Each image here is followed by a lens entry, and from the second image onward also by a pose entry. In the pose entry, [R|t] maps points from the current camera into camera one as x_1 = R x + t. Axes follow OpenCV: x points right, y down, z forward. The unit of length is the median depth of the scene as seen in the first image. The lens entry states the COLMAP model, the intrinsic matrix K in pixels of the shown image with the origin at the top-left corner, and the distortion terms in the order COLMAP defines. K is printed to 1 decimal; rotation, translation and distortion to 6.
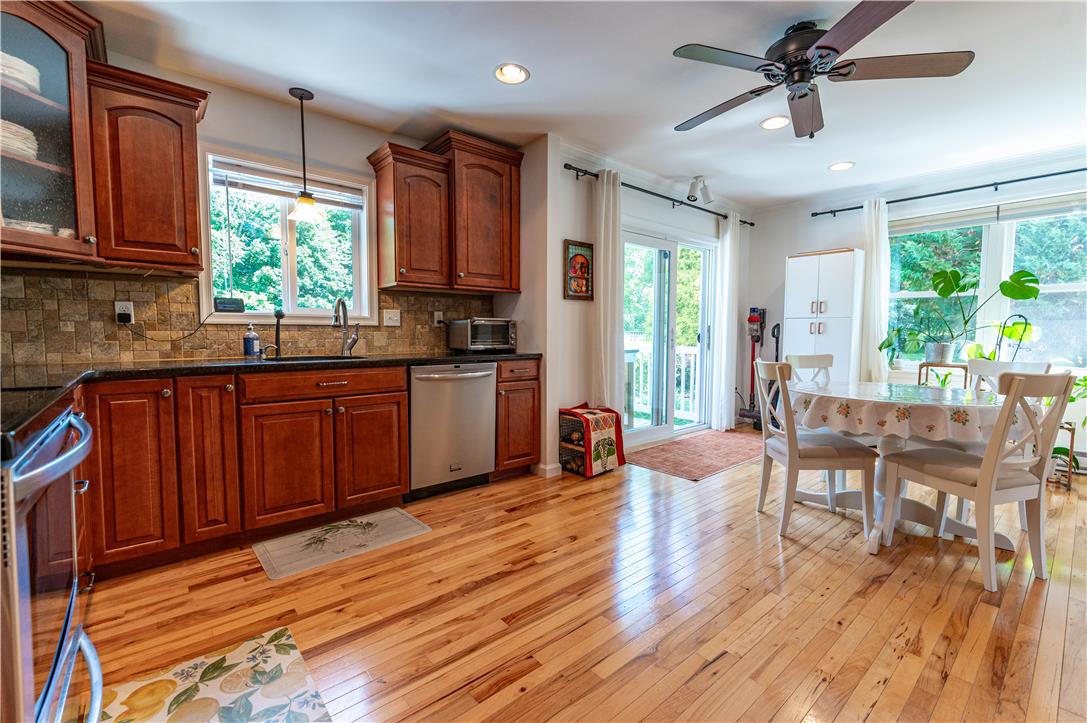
lens RADIAL K [[466.1, 0, 558.9], [0, 466.1, 362.5], [0, 0, 1]] dist [0.002132, 0.000178]
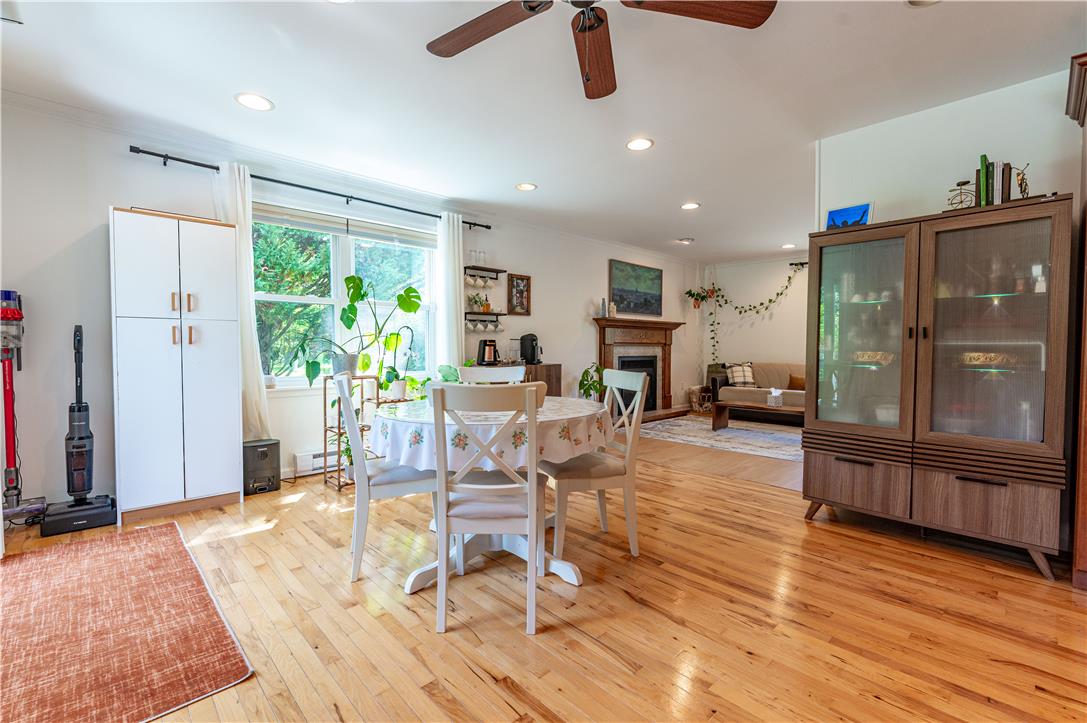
lens RADIAL K [[475.5, 0, 549.0], [0, 475.5, 361.7], [0, 0, 1]] dist [0.001177, -0.000071]
pose [[-0.042003, -0.034989, 0.998505, -0.188216], [0.064453, 0.997210, 0.037655, -0.048443], [-0.997036, 0.065939, -0.039631, 0.872081]]
